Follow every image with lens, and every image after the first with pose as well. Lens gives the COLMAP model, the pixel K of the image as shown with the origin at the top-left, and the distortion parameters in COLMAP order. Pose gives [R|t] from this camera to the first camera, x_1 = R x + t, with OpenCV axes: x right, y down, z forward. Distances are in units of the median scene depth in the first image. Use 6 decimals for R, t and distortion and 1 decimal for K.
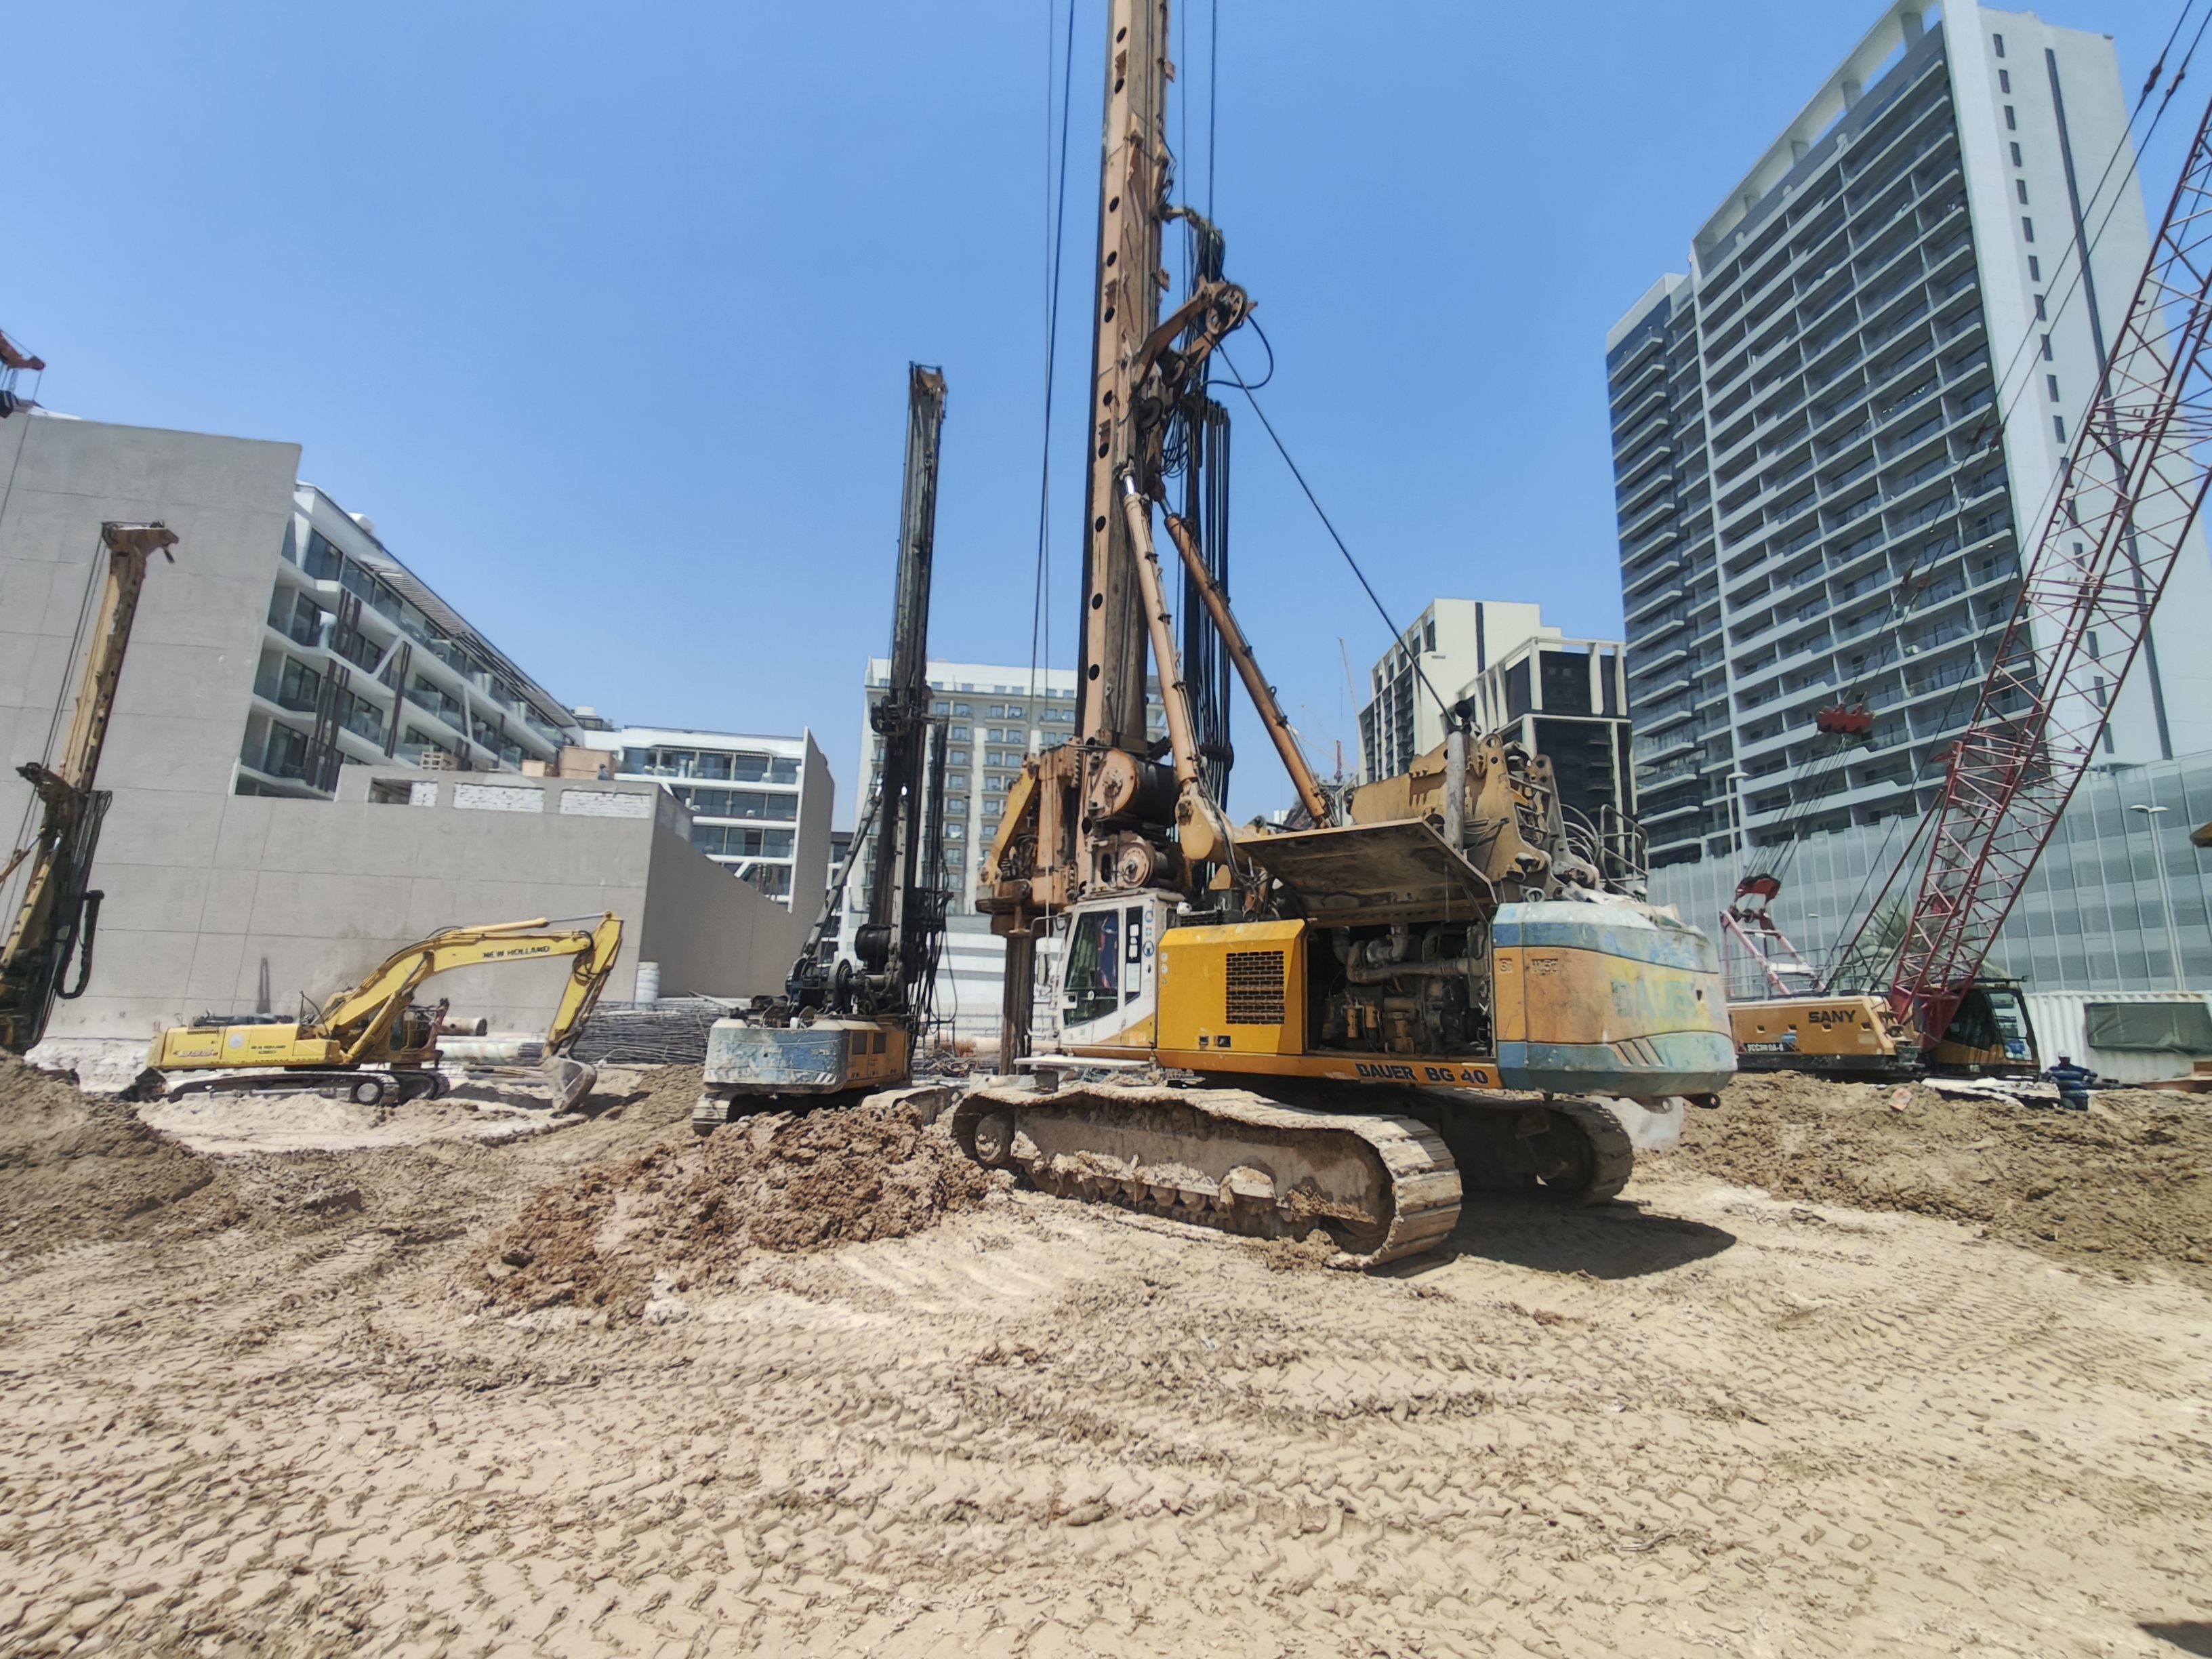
lens RADIAL K [[984.6, 0, 1115.0], [0, 984.6, 816.5], [0, 0, 1]] dist [-0.000645, 0.000787]
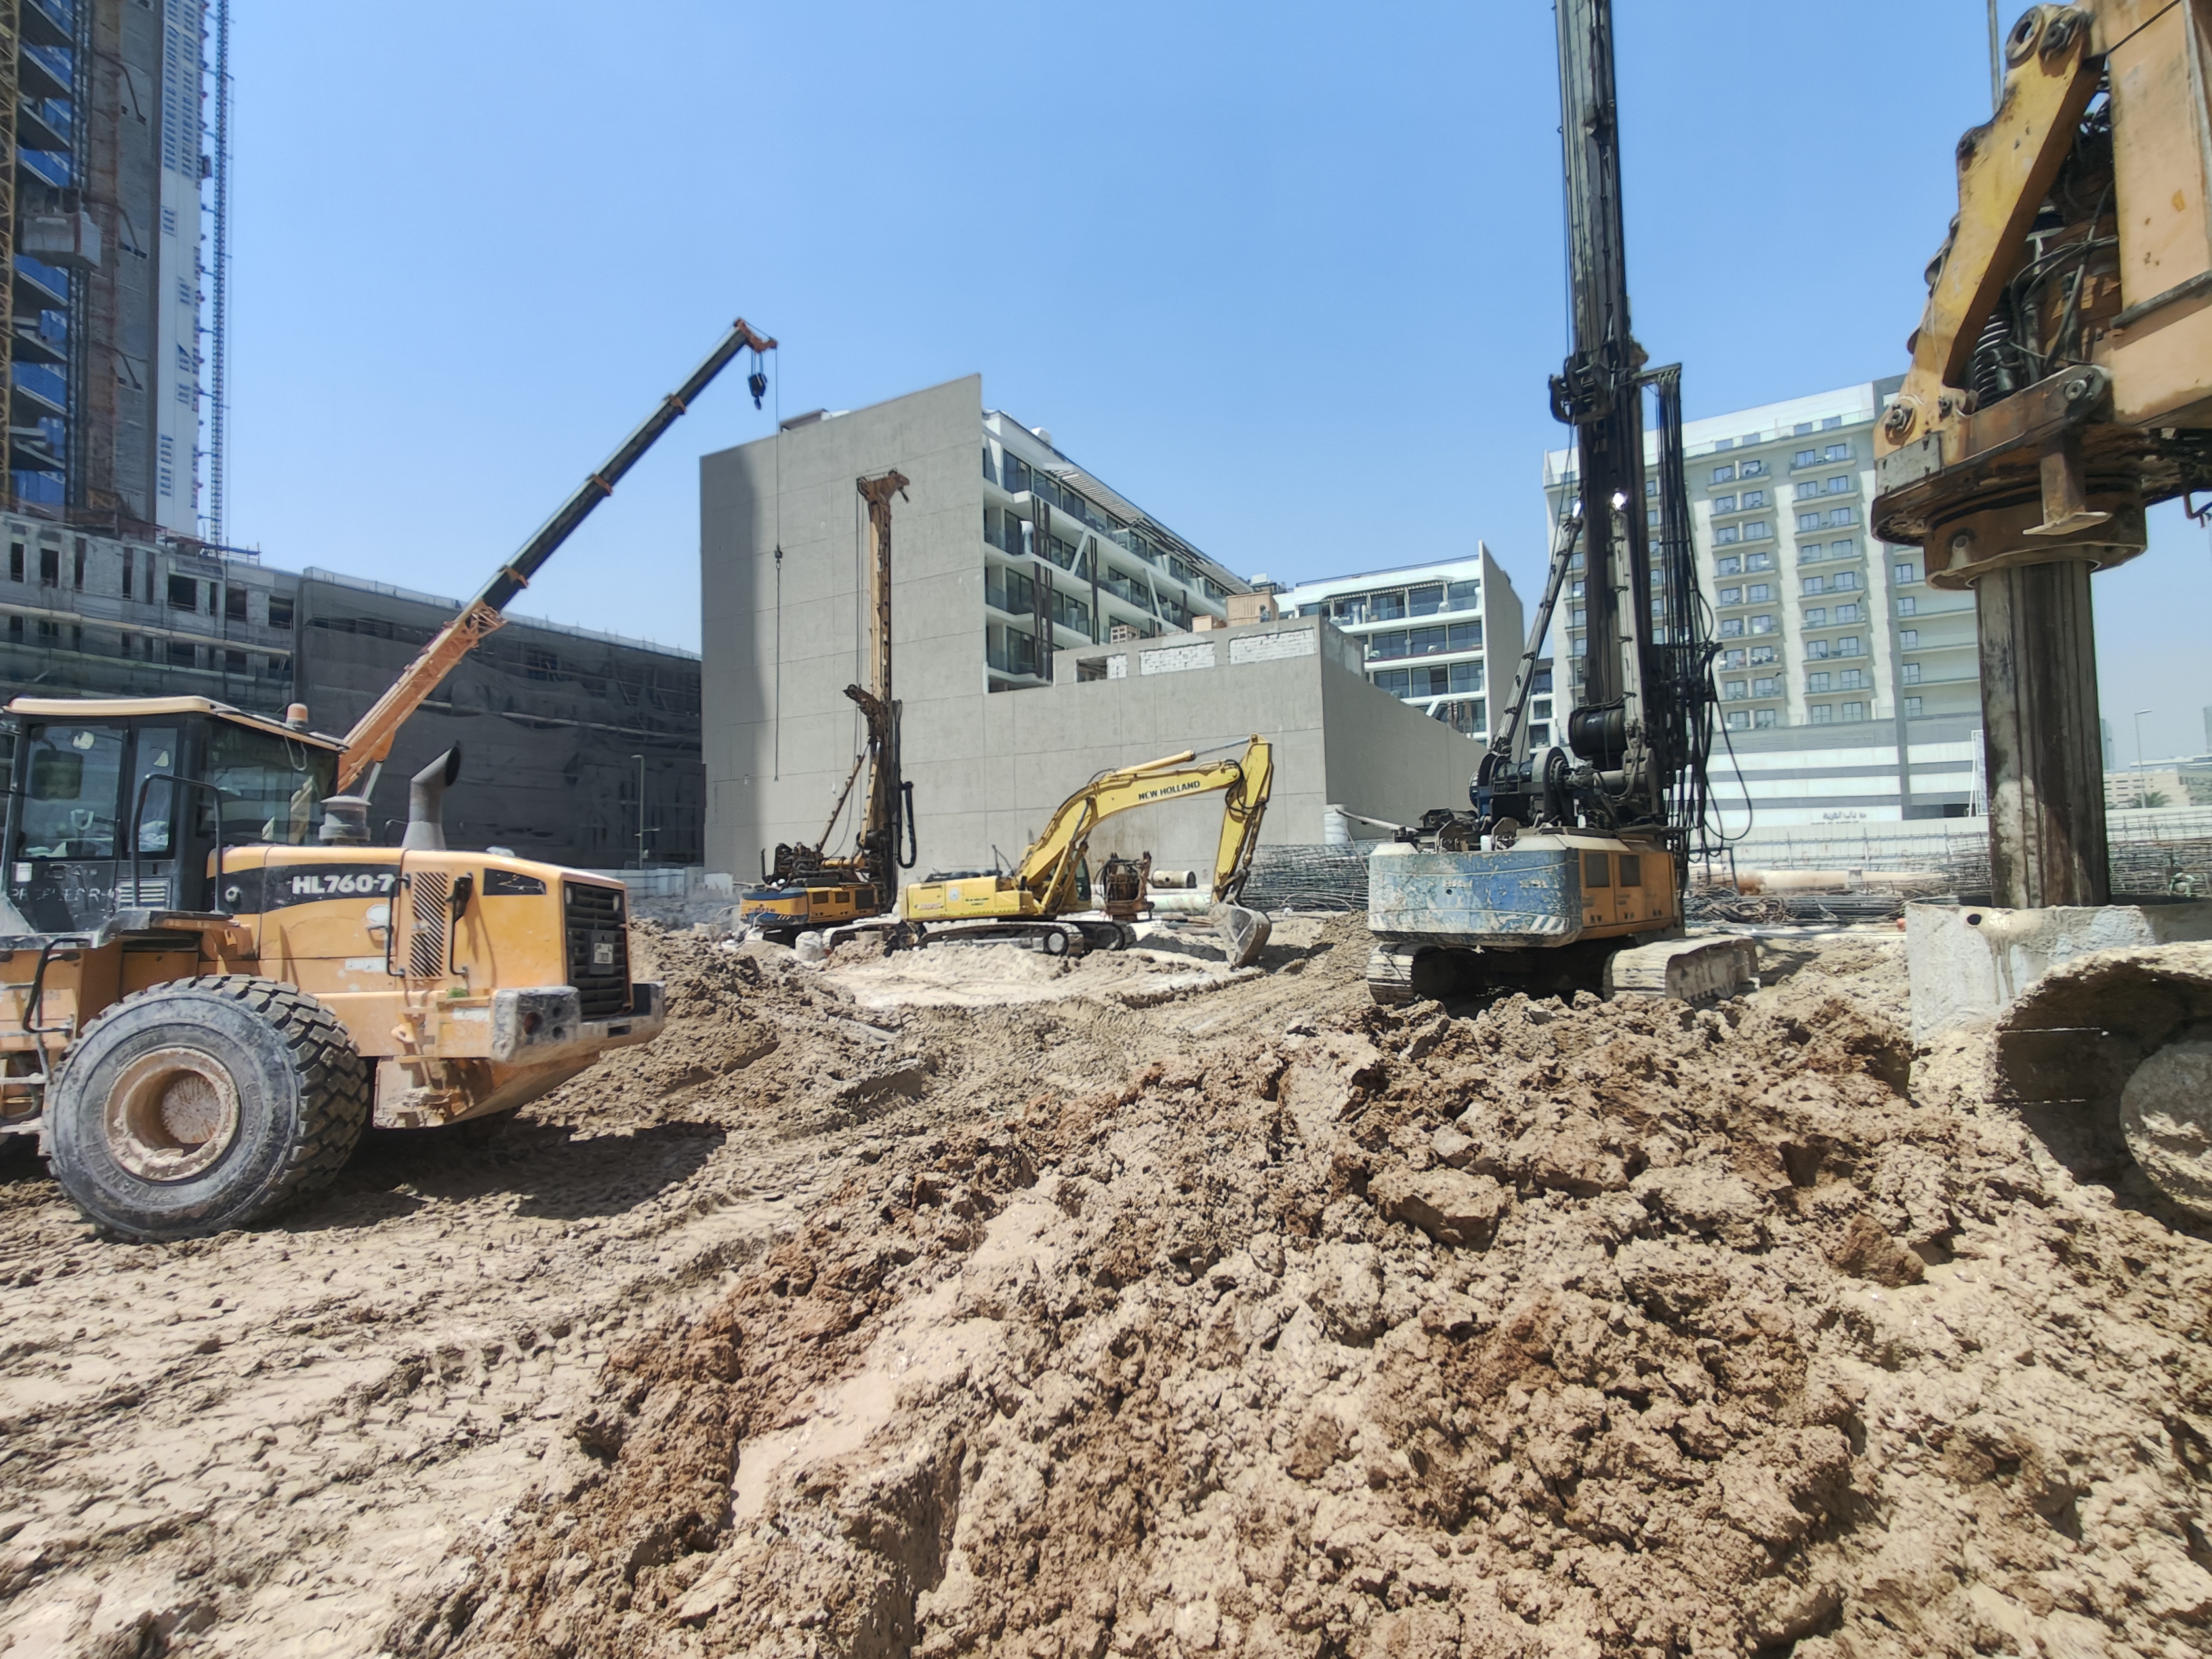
lens RADIAL K [[984.6, 0, 1115.0], [0, 984.6, 816.5], [0, 0, 1]] dist [-0.000645, 0.000787]
pose [[0.767248, -0.077664, -0.636631, -0.070908], [0.169651, 0.981860, 0.084678, 0.070008], [0.618505, -0.172974, 0.766506, 0.255525]]
